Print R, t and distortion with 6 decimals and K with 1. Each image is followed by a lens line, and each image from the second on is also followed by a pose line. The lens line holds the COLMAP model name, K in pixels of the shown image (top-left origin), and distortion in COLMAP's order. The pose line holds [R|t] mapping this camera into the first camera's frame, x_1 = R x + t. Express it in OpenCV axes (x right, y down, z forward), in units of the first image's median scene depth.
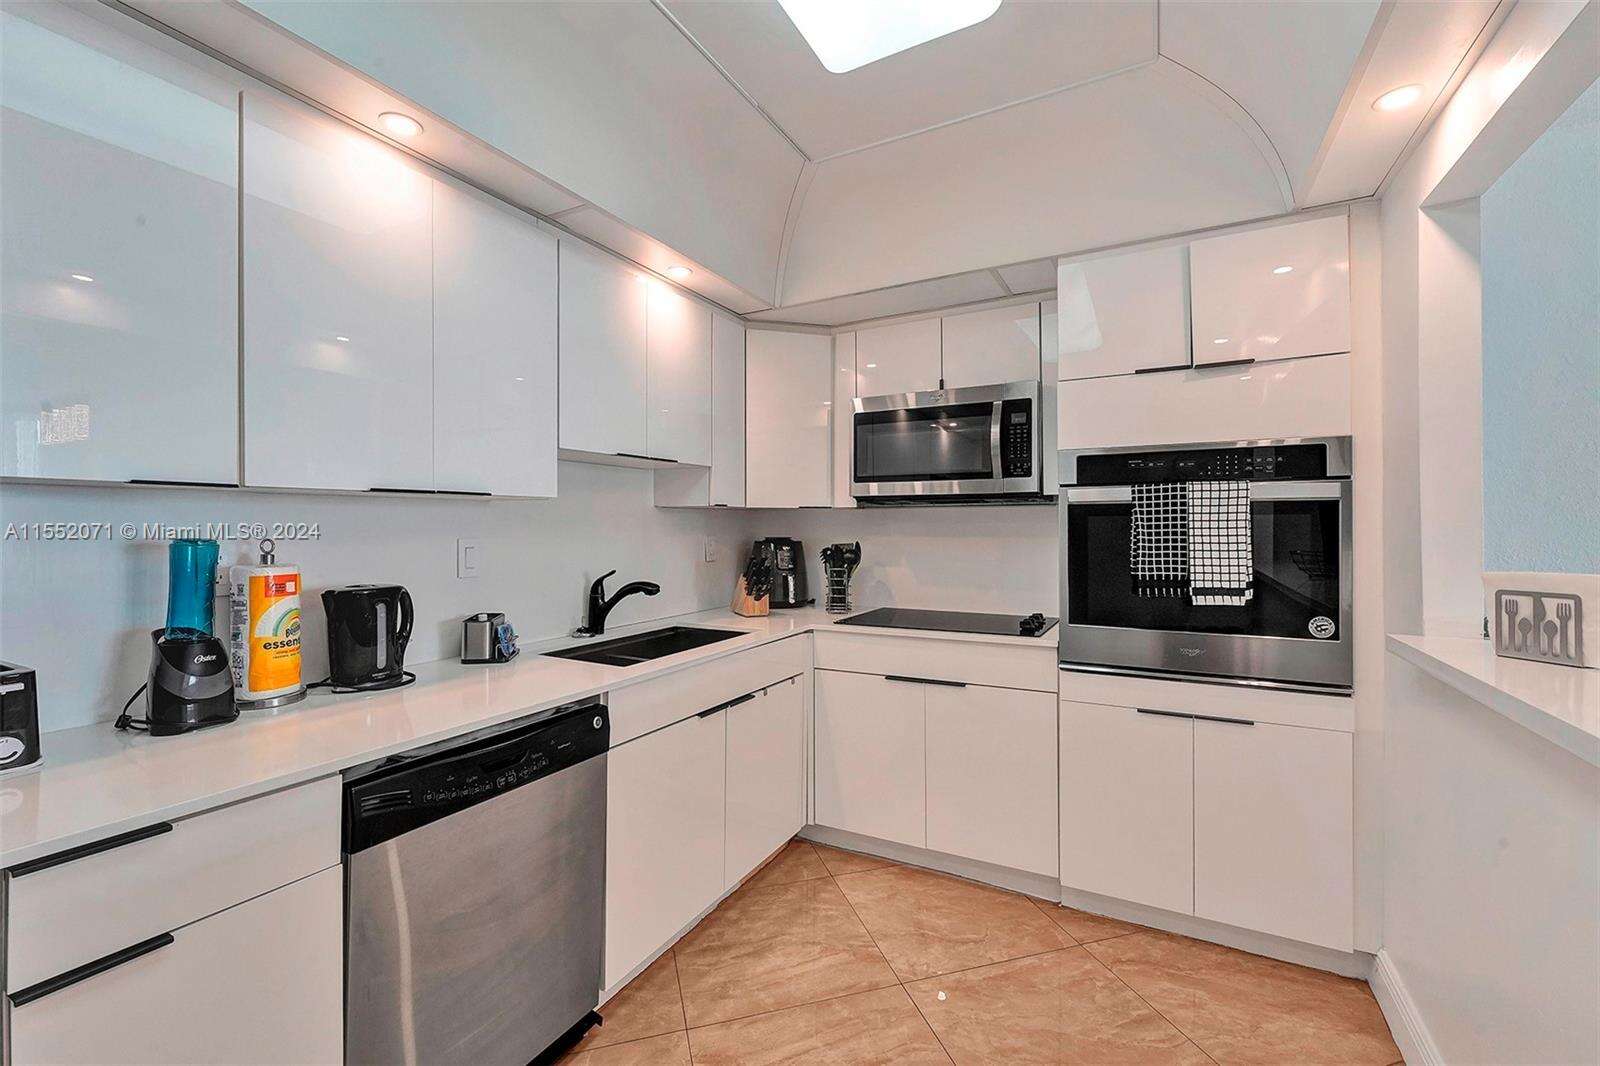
lens RADIAL K [[679.7, 0, 799.9], [0, 679.7, 519.0], [0, 0, 1]] dist [-0.000556, 0.000422]
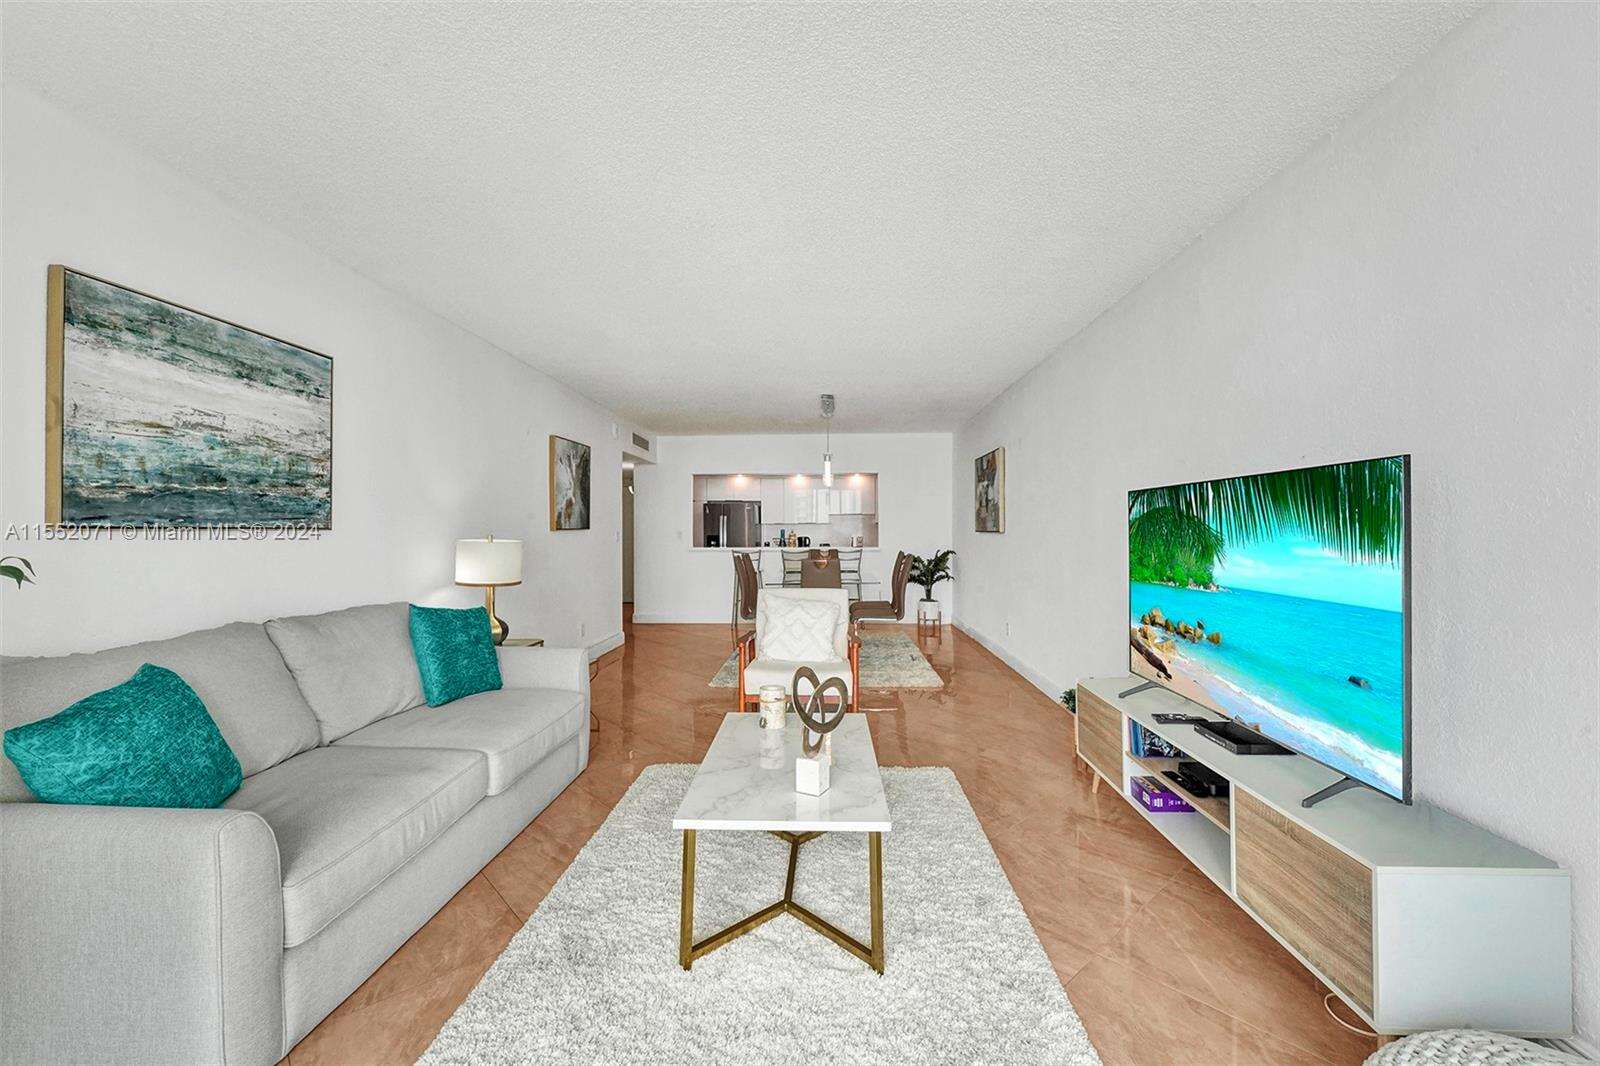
lens RADIAL K [[679.7, 0, 799.9], [0, 679.7, 519.0], [0, 0, 1]] dist [-0.000556, 0.000422]
pose [[0.445744, -0.012542, -0.895072, 4.144554], [0.007730, 0.999918, -0.010162, -0.007580], [0.895127, -0.002390, 0.445805, -1.577786]]
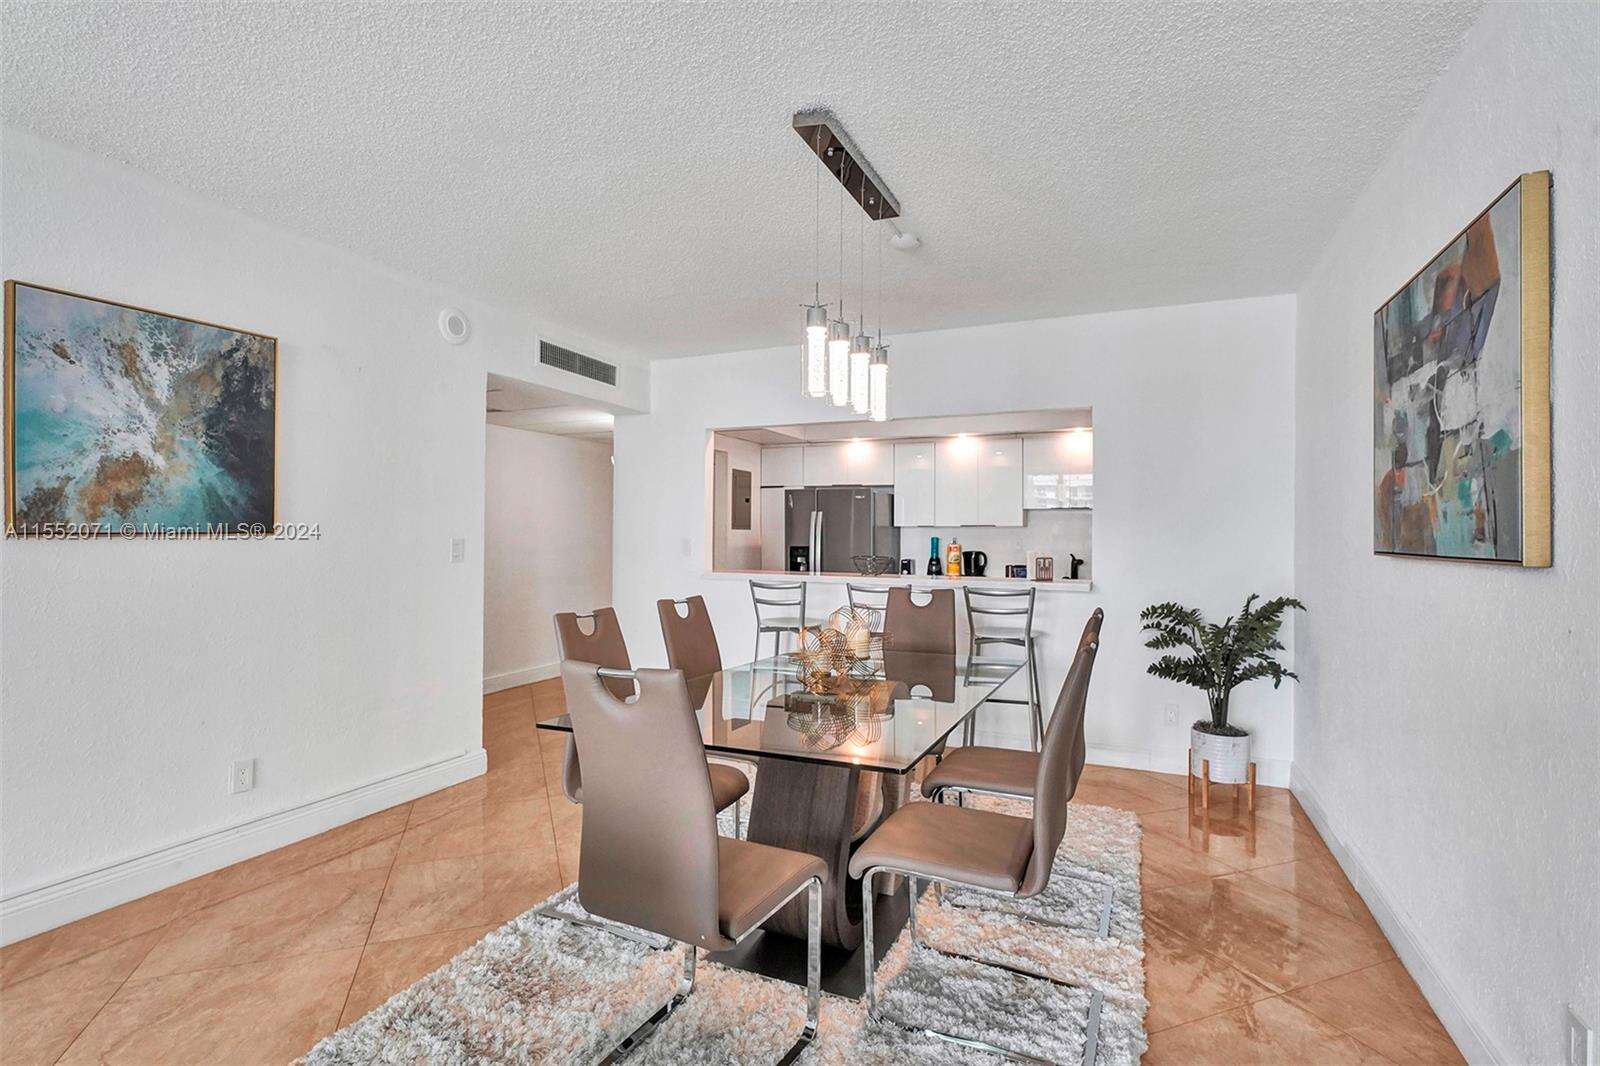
lens RADIAL K [[758.9, 0, 795.5], [0, 758.9, 528.0], [0, 0, 1]] dist [0.000440, -0.000062]
pose [[0.079560, -0.005505, -0.996815, 2.534931], [0.000819, 0.999985, -0.005457, -0.003834], [0.996830, -0.000382, 0.079564, -0.214937]]
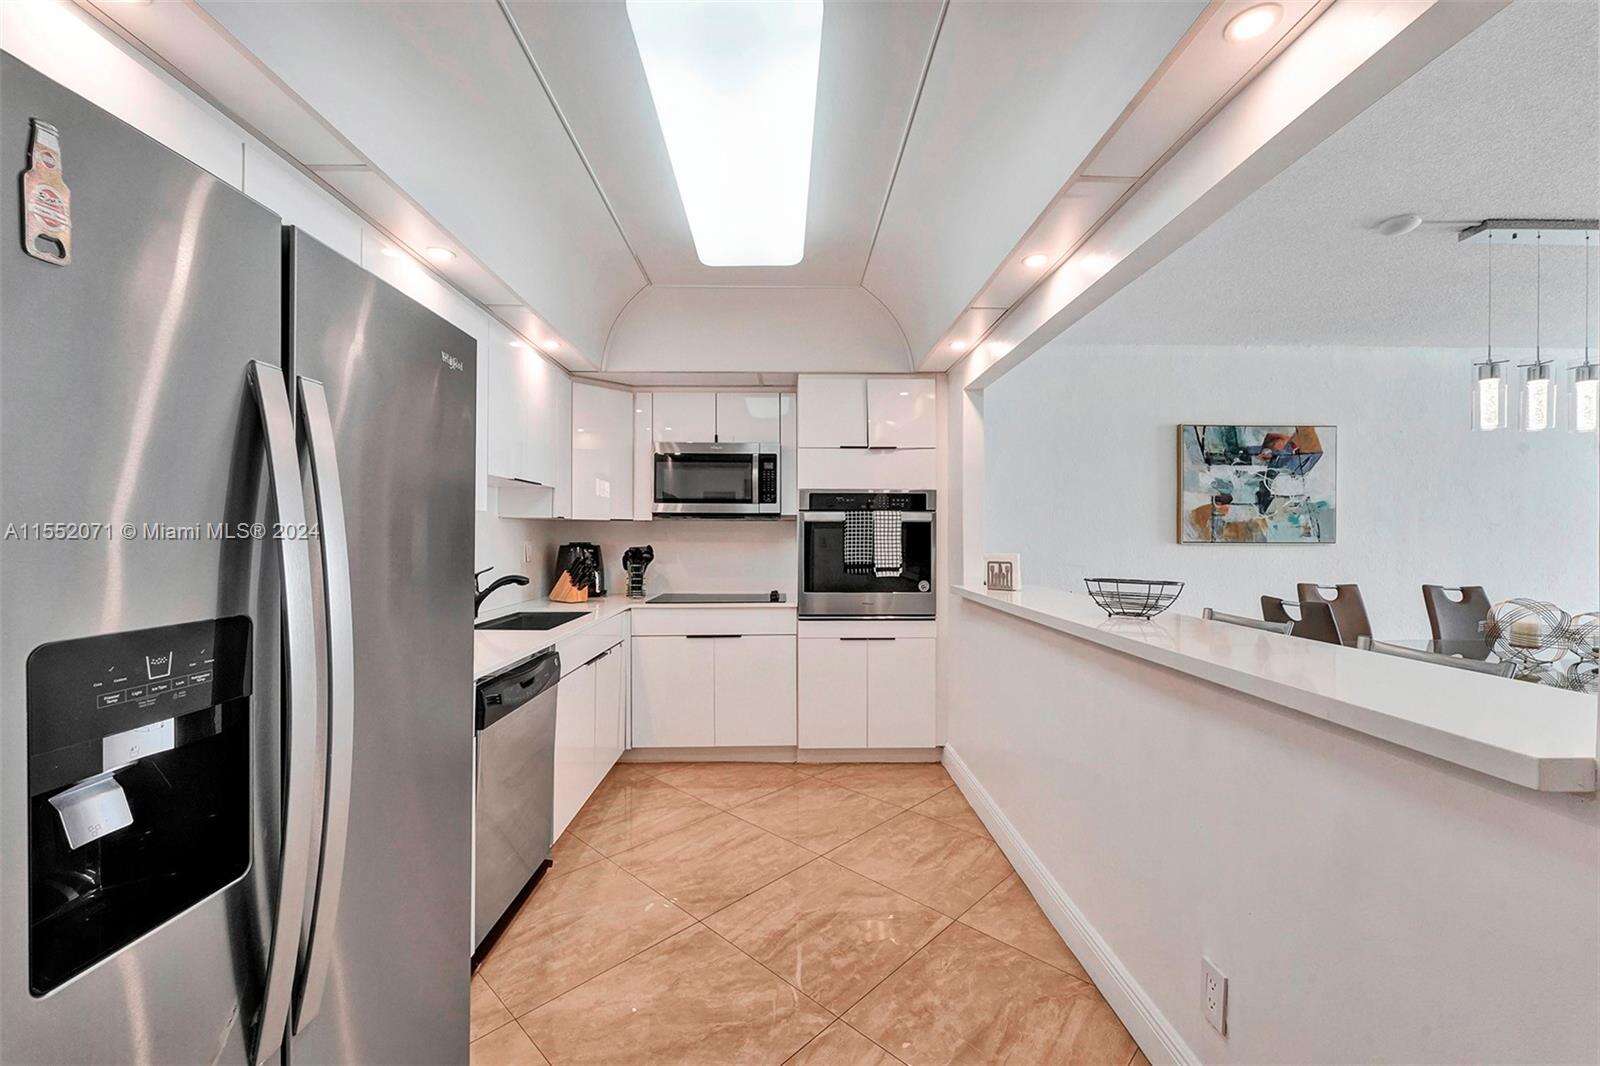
lens RADIAL K [[679.7, 0, 799.9], [0, 679.7, 519.0], [0, 0, 1]] dist [-0.000556, 0.000422]
pose [[0.866488, 0.016310, 0.498931, -0.454523], [-0.009259, 0.999819, -0.016603, 0.000291], [-0.499112, 0.009767, 0.866482, -0.454448]]
